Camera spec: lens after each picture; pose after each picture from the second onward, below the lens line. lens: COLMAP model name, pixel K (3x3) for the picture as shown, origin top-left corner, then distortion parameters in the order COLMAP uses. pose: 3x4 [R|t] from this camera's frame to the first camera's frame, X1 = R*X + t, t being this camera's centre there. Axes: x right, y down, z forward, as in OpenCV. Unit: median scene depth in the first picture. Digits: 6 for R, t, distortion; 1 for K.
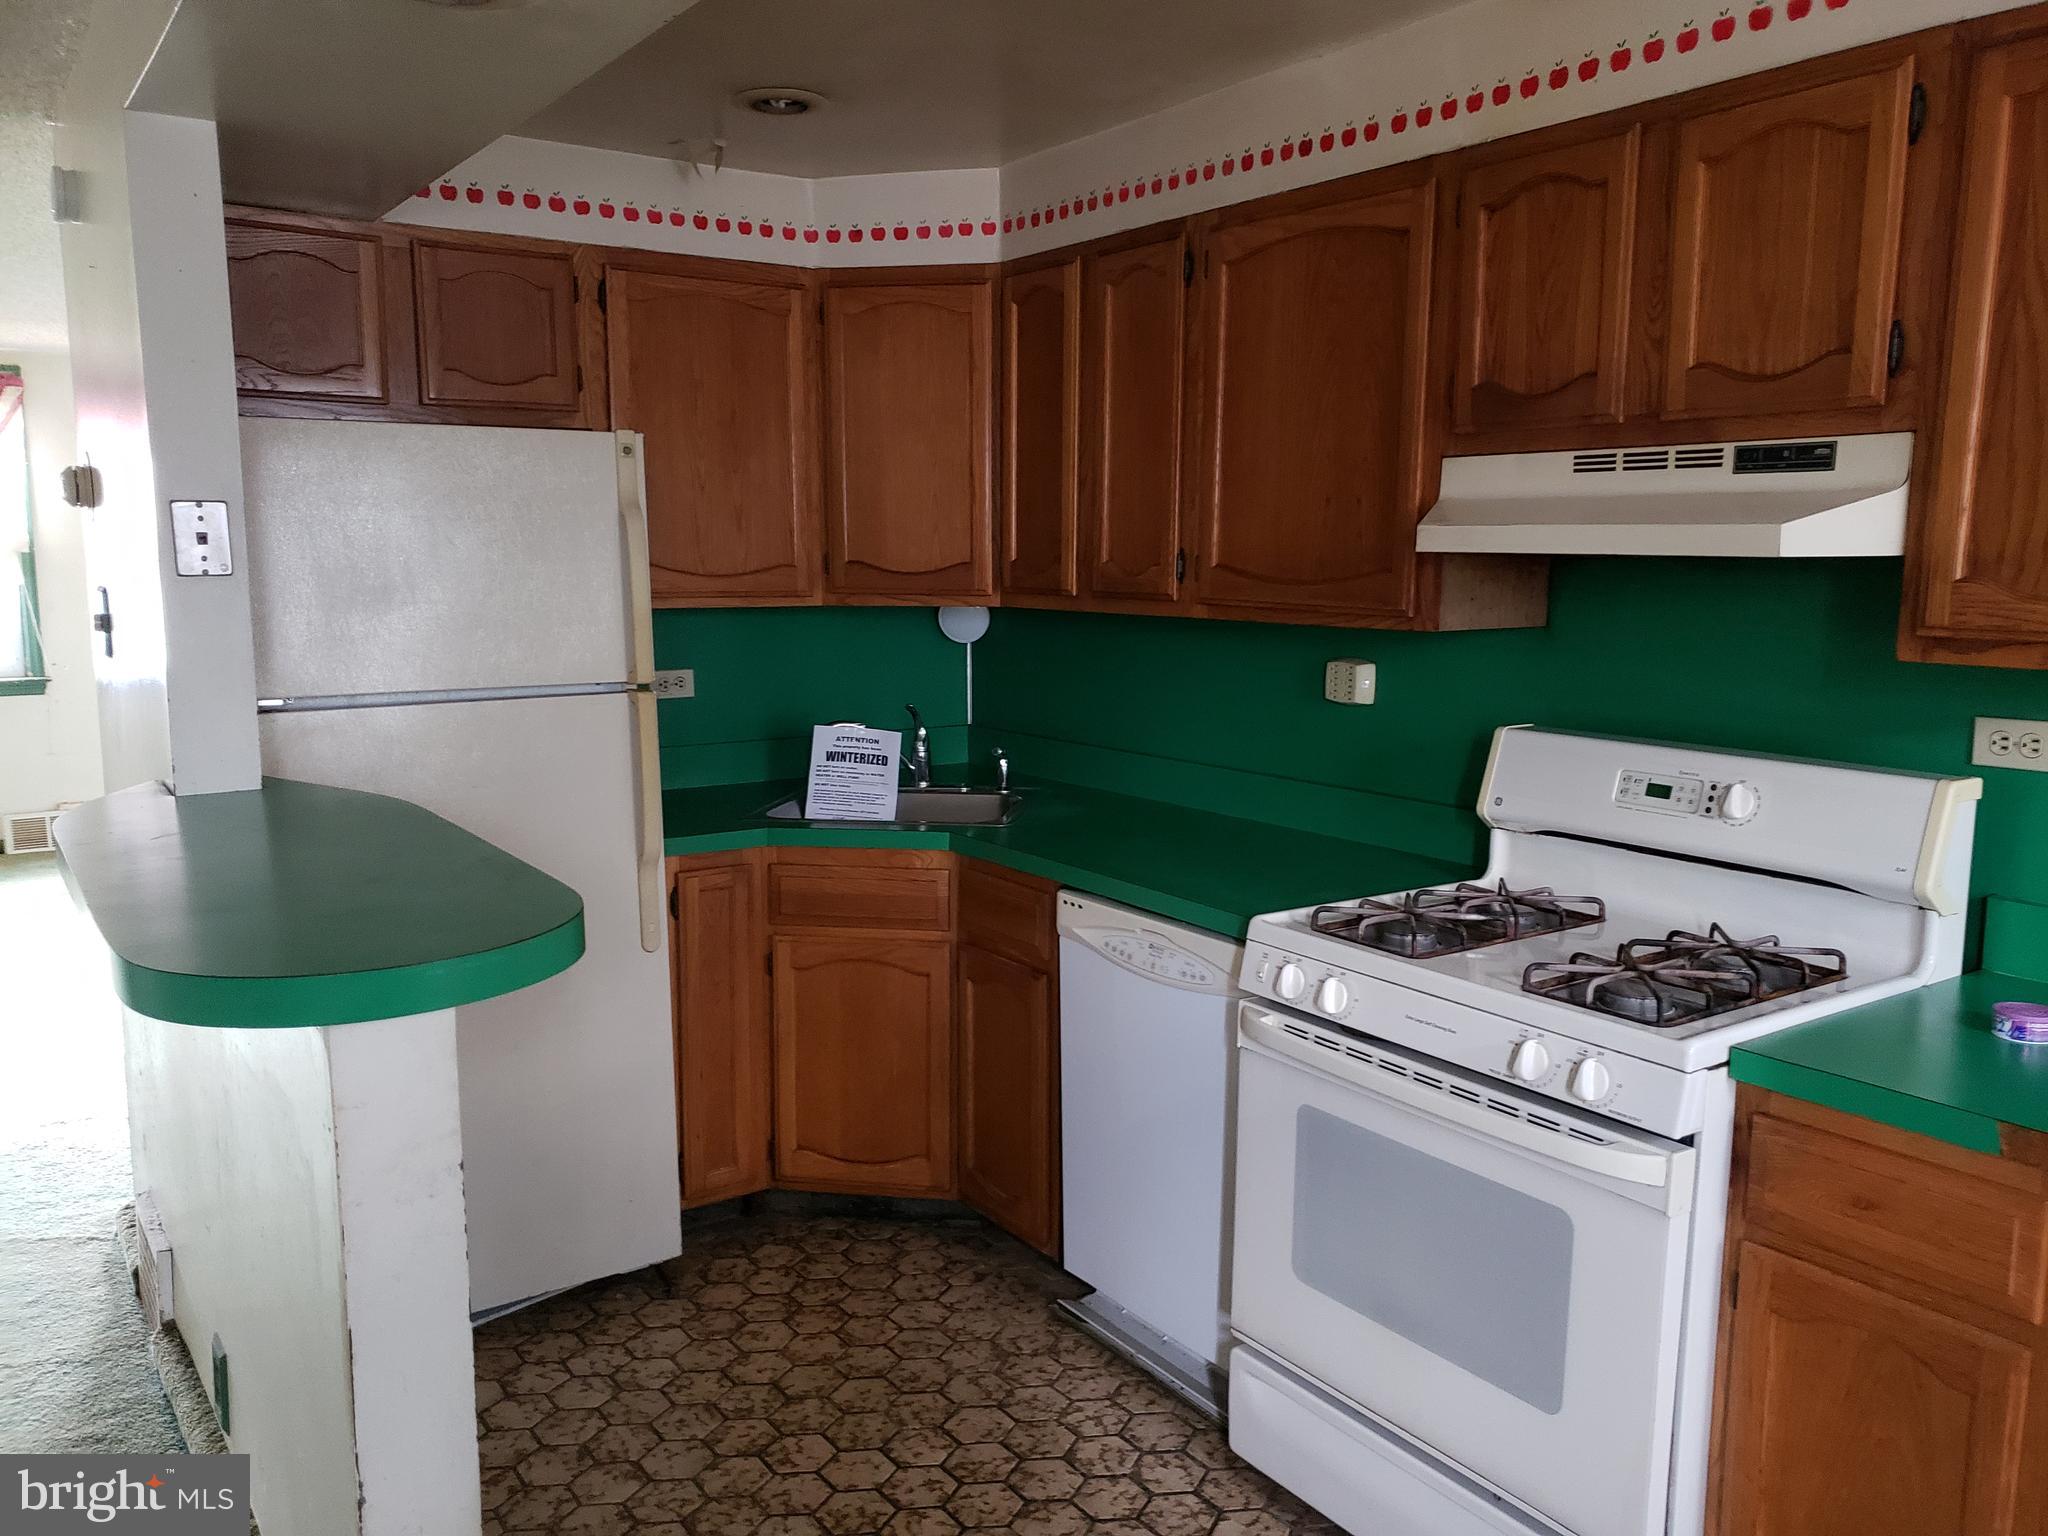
lens RADIAL K [[1617.7, 0, 1024.0], [0, 1617.7, 768.0], [0, 0, 1]] dist [-0.010241, 0.061750]
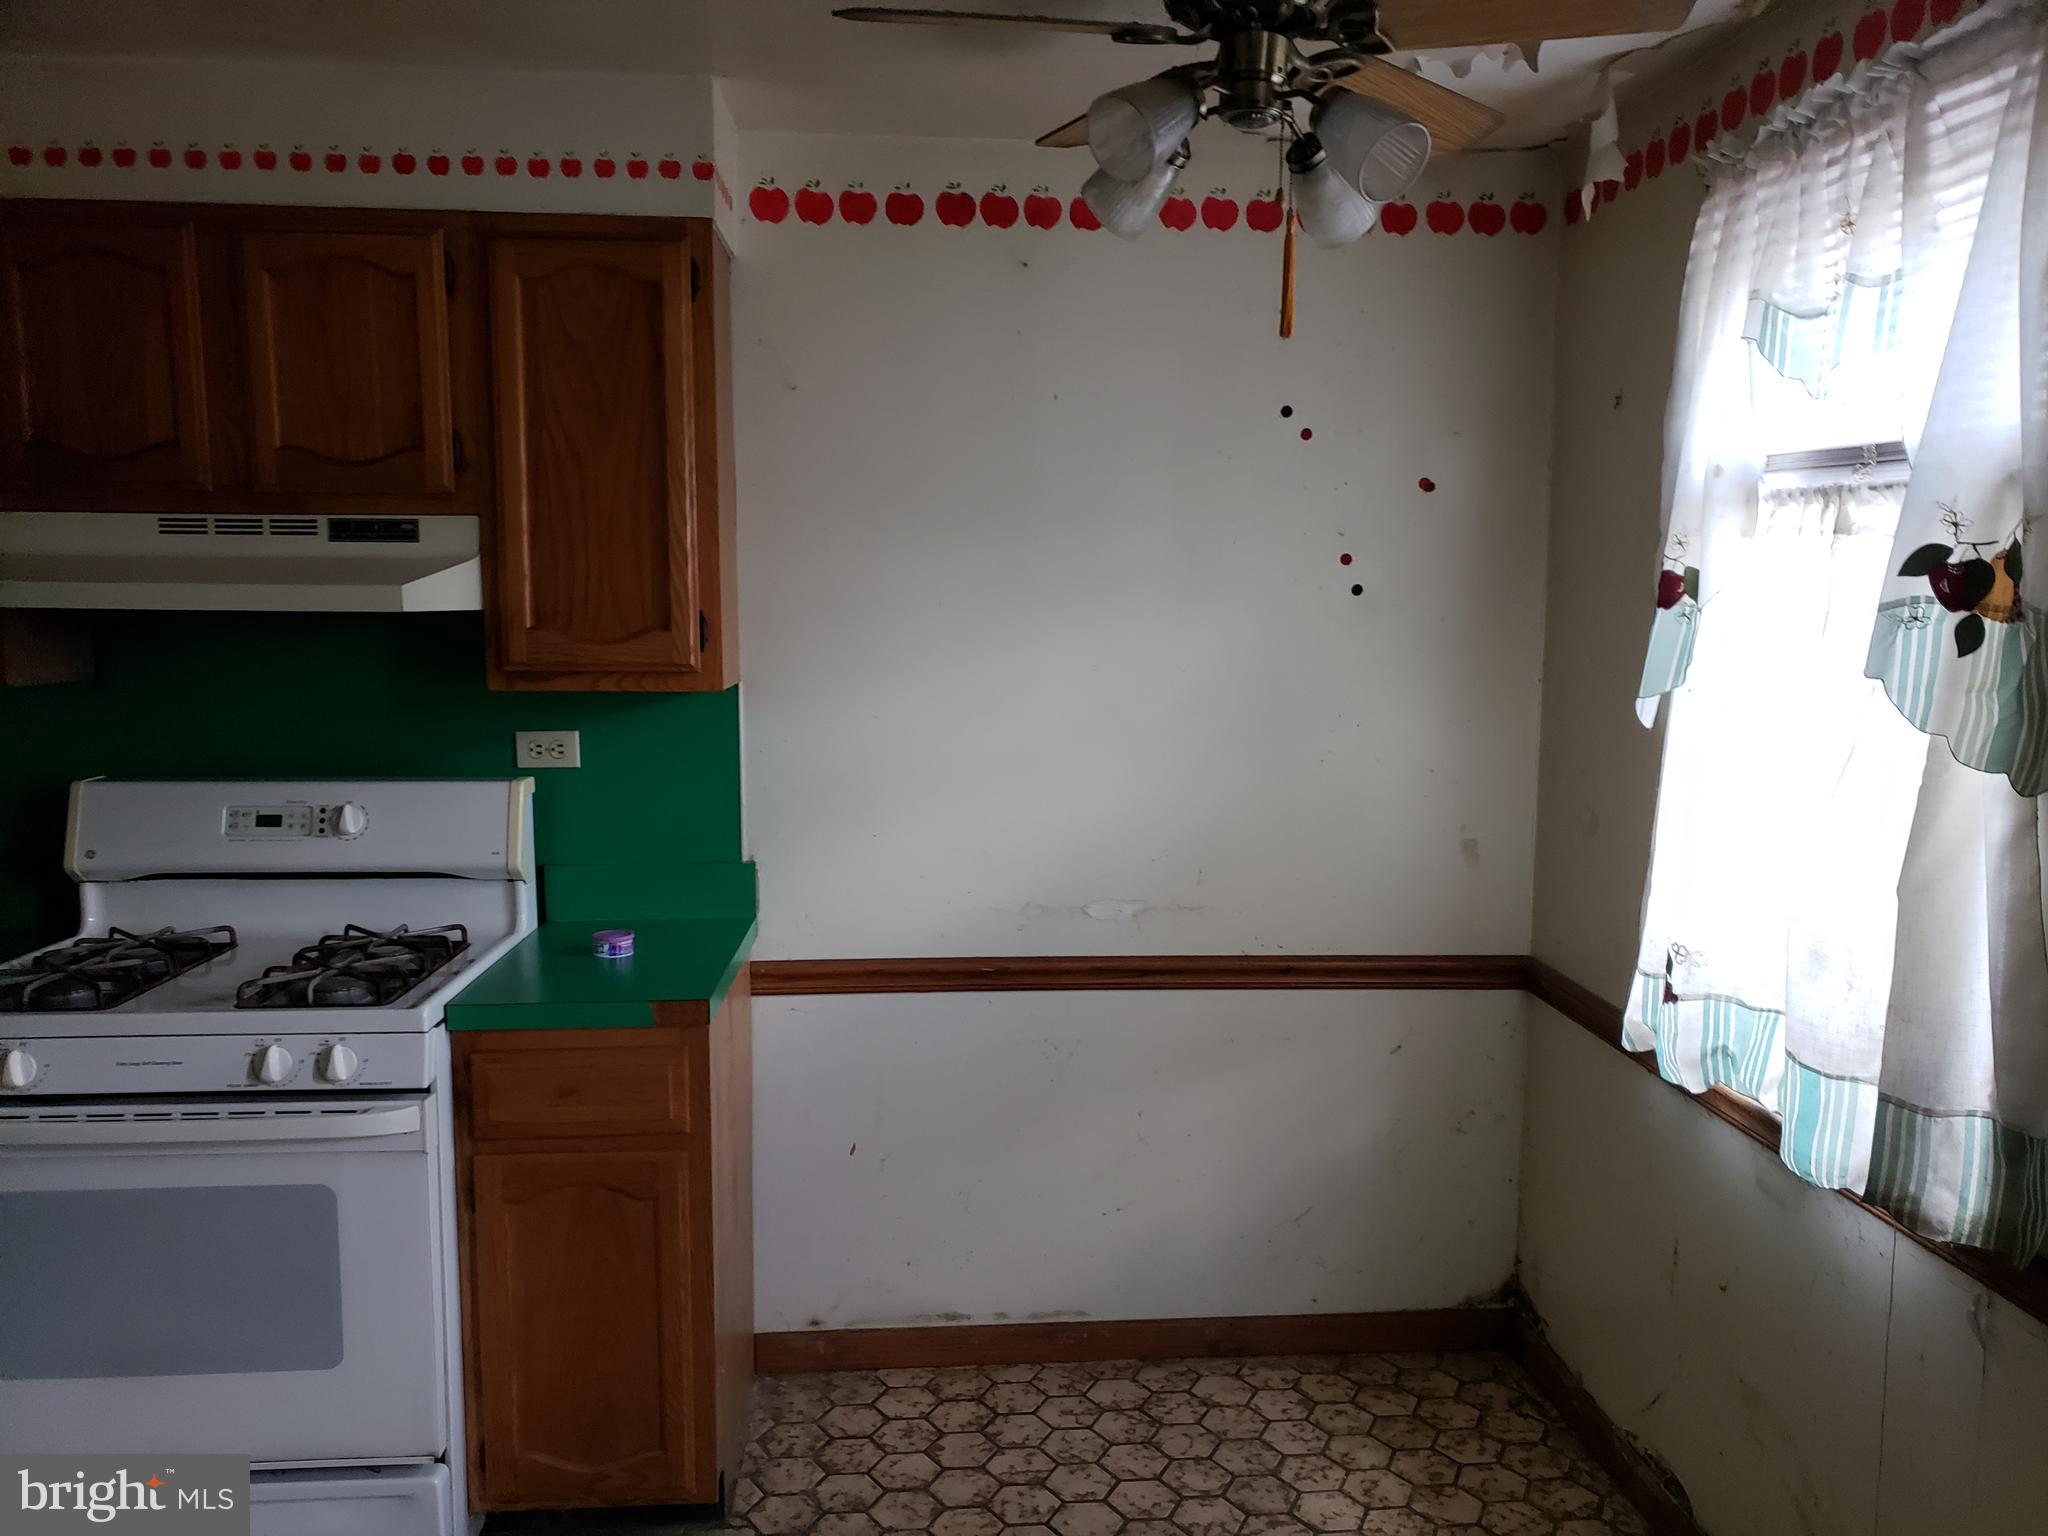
lens RADIAL K [[1617.7, 0, 1024.0], [0, 1617.7, 768.0], [0, 0, 1]] dist [-0.010241, 0.061750]
pose [[0.528833, -0.092068, 0.843718, -0.310183], [0.117559, 0.992462, 0.034615, 0.000651], [-0.840545, 0.080881, 0.535670, -0.043930]]
